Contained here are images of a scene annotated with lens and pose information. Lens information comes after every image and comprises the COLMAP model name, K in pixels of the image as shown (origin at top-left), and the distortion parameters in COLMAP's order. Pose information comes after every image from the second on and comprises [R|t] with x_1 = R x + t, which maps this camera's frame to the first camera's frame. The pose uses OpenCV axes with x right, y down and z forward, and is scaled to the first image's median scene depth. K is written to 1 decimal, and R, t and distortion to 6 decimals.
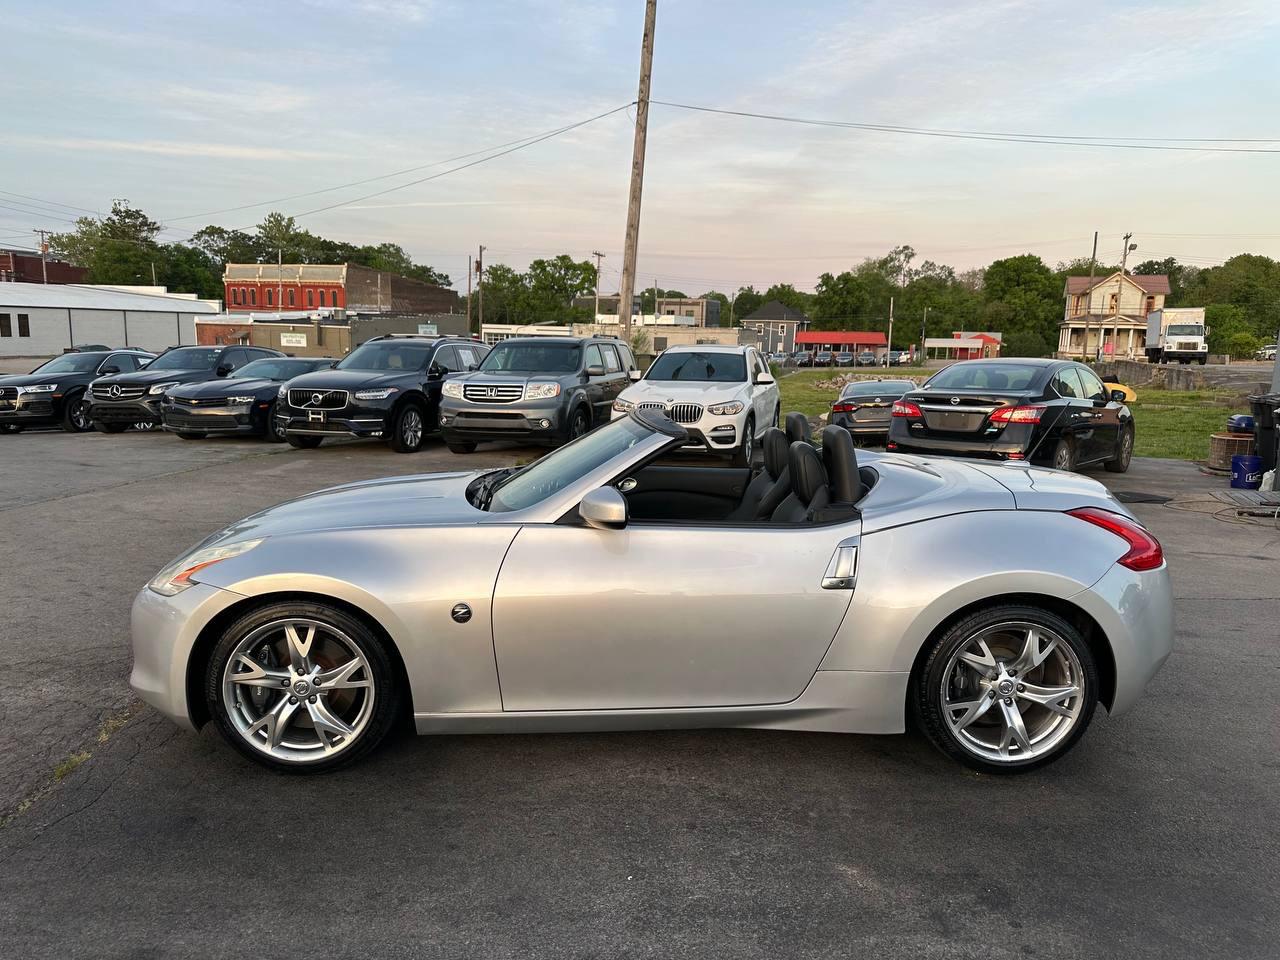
lens RADIAL K [[916.5, 0, 634.6], [0, 916.5, 486.8], [0, 0, 1]] dist [0.010837, -0.003286]
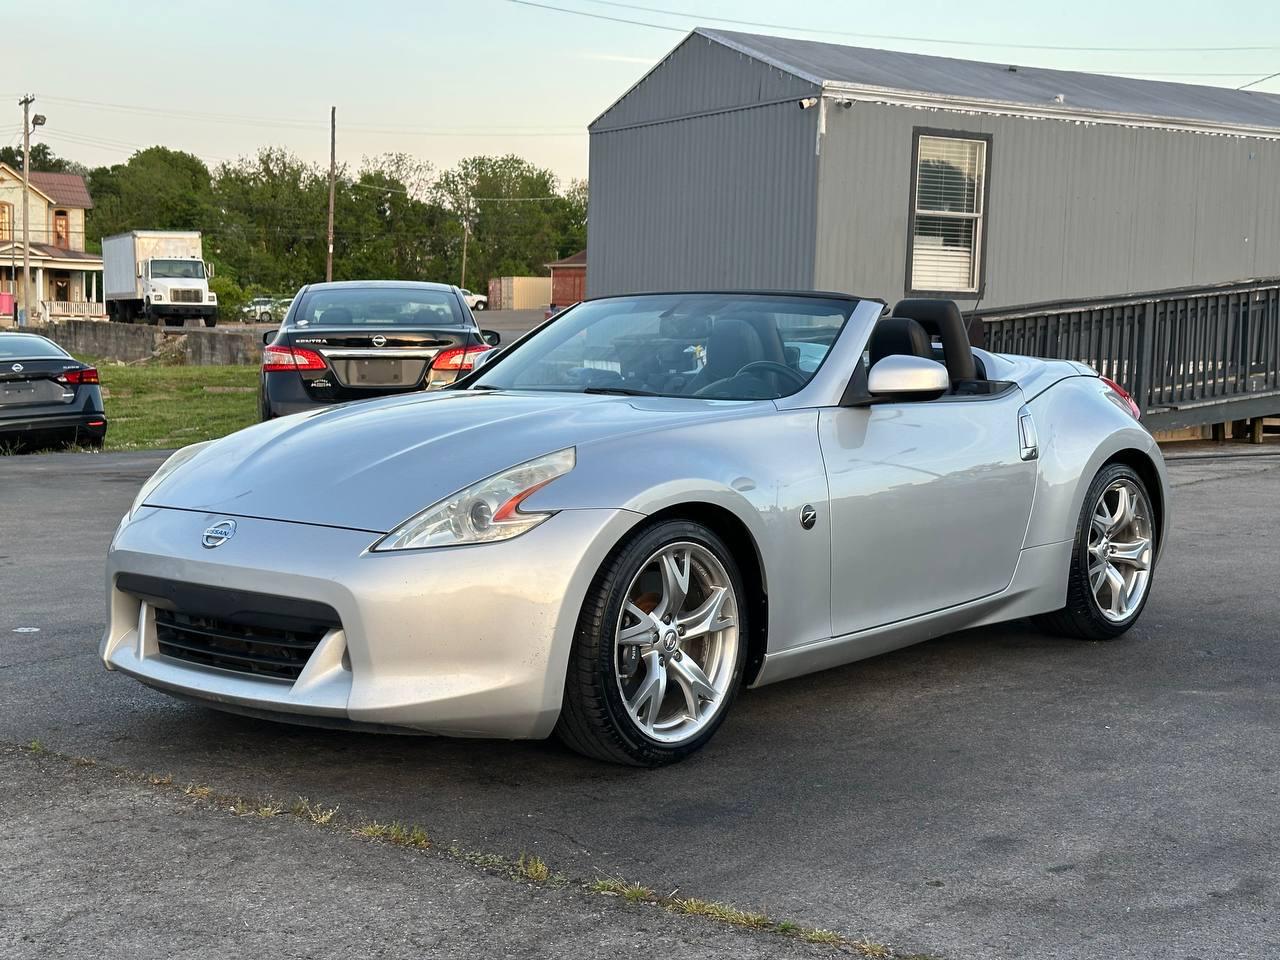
lens RADIAL K [[1808.2, 0, 638.6], [0, 1808.2, 478.6], [0, 0, 1]] dist [0.116818, 0.000000]
pose [[0.677580, -0.075374, 0.731576, -0.381966], [0.116788, 0.993140, -0.005846, 0.025377], [-0.726117, 0.089400, 0.681735, 0.005915]]
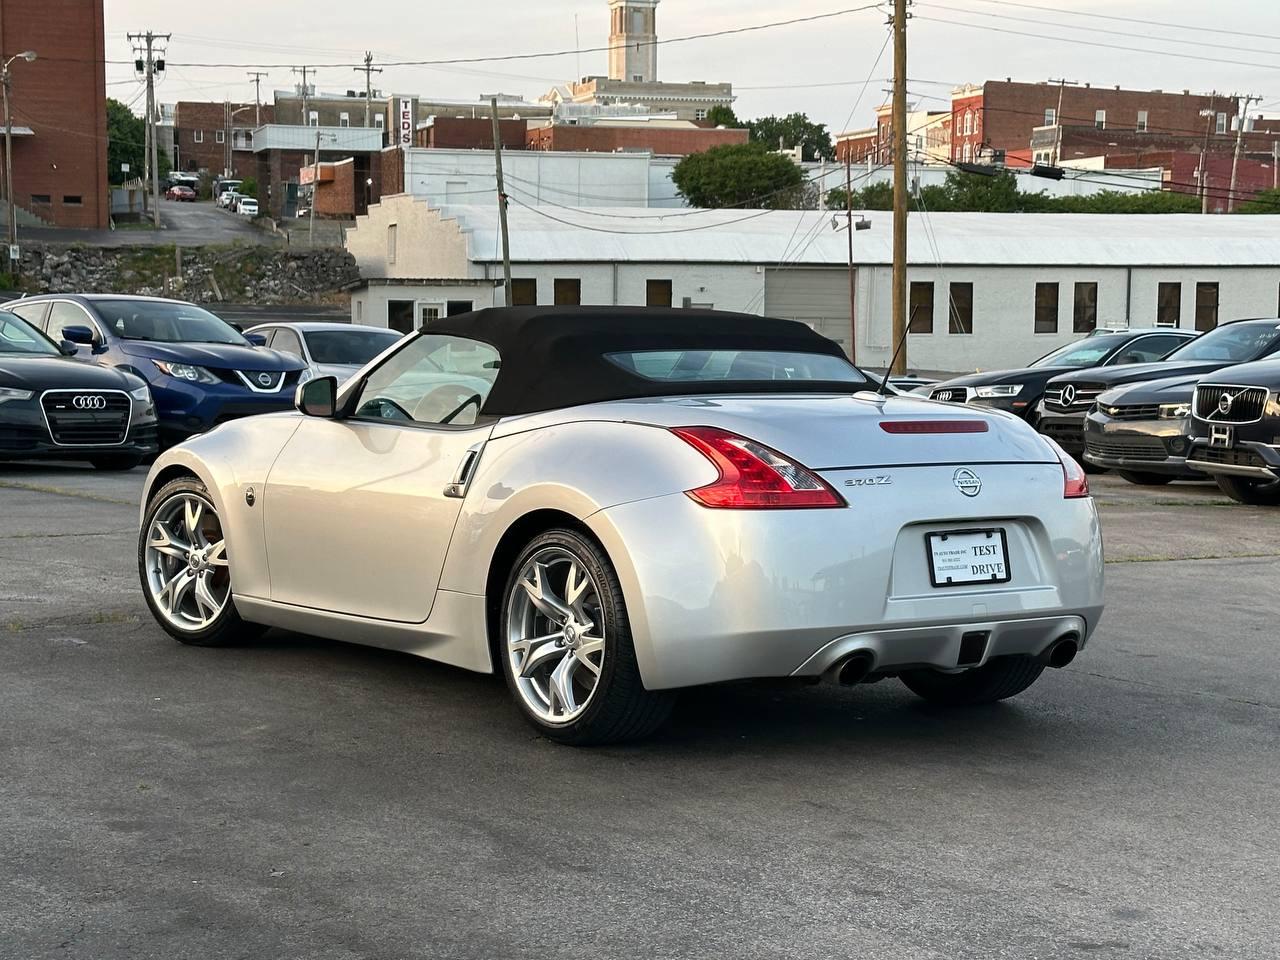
lens RADIAL K [[2381.0, 0, 649.8], [0, 2381.0, 486.6], [0, 0, 1]] dist [0.112120, 0.000000]
pose [[0.567426, 0.050242, -0.821890, 0.600119], [-0.134571, 0.990375, -0.032365, 0.040544], [0.812353, 0.128968, 0.568726, -0.044776]]
